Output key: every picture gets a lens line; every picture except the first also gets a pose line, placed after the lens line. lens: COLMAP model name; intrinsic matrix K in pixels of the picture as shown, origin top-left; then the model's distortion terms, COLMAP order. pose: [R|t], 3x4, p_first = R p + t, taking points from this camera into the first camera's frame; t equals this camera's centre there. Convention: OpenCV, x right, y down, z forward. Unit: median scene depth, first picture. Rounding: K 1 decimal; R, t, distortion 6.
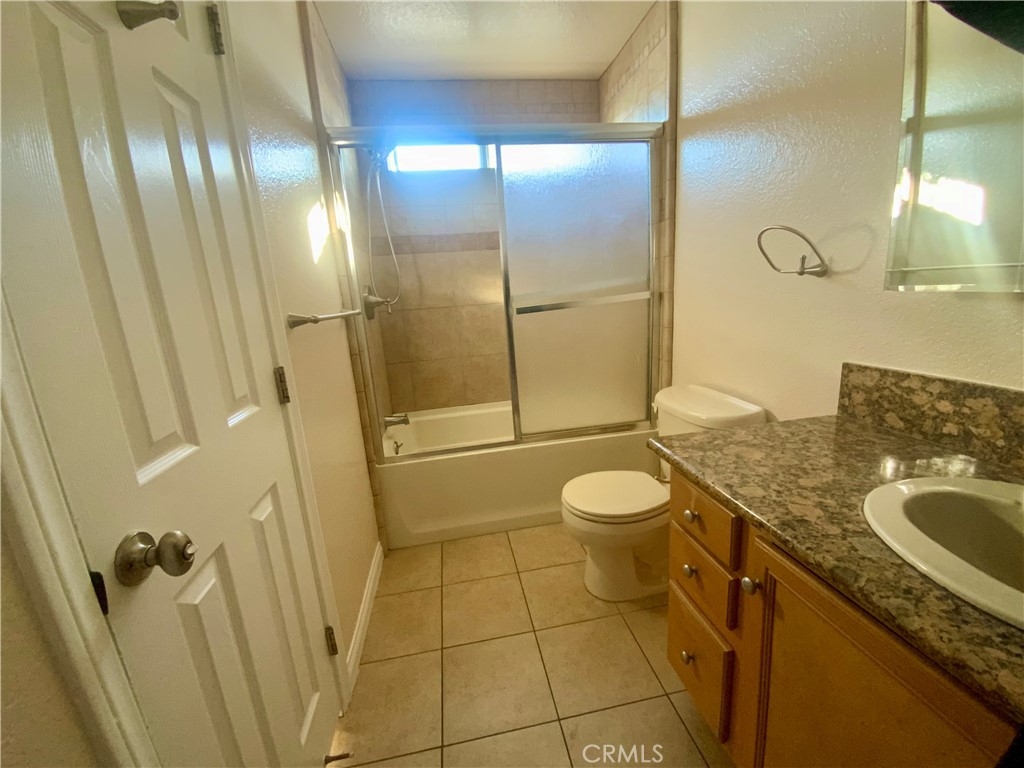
lens RADIAL K [[415.7, 0, 512.0], [0, 415.7, 381.5], [0, 0, 1]] dist [0.004131, -0.006222]
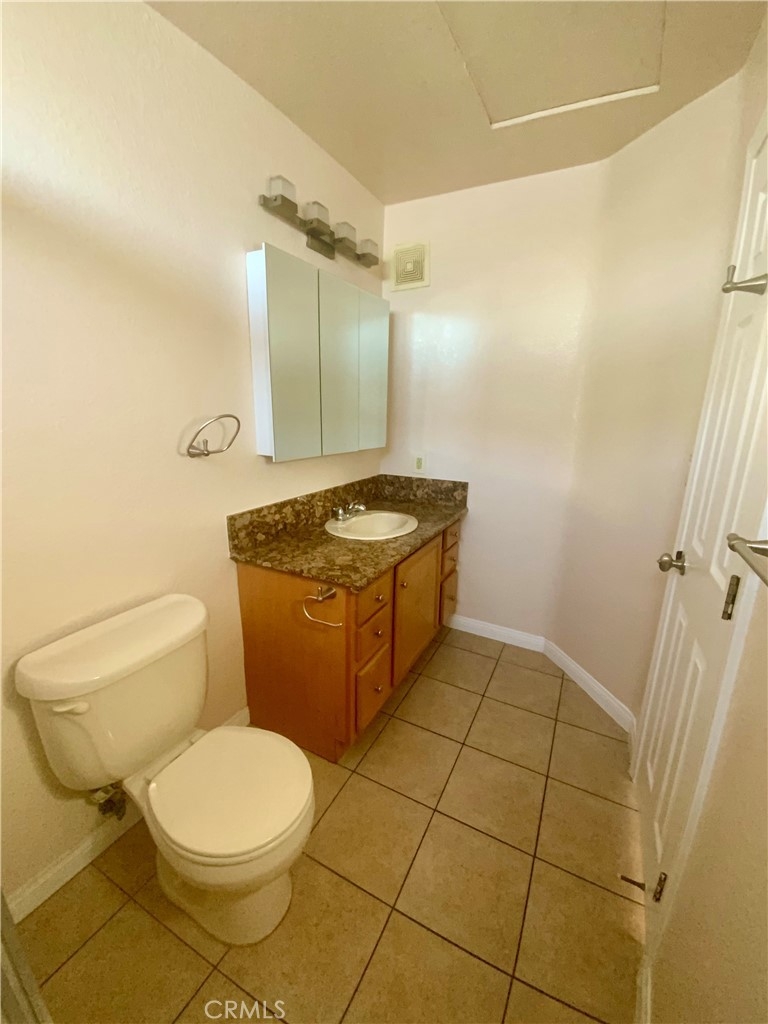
lens RADIAL K [[415.7, 0, 387.9], [0, 415.7, 513.5], [0, 0, 1]] dist [0.004131, -0.006222]
pose [[-0.799194, -0.092909, 0.593849, -0.522425], [0.163759, 0.916952, 0.363844, -0.562289], [-0.578336, 0.388030, -0.717608, 2.017147]]
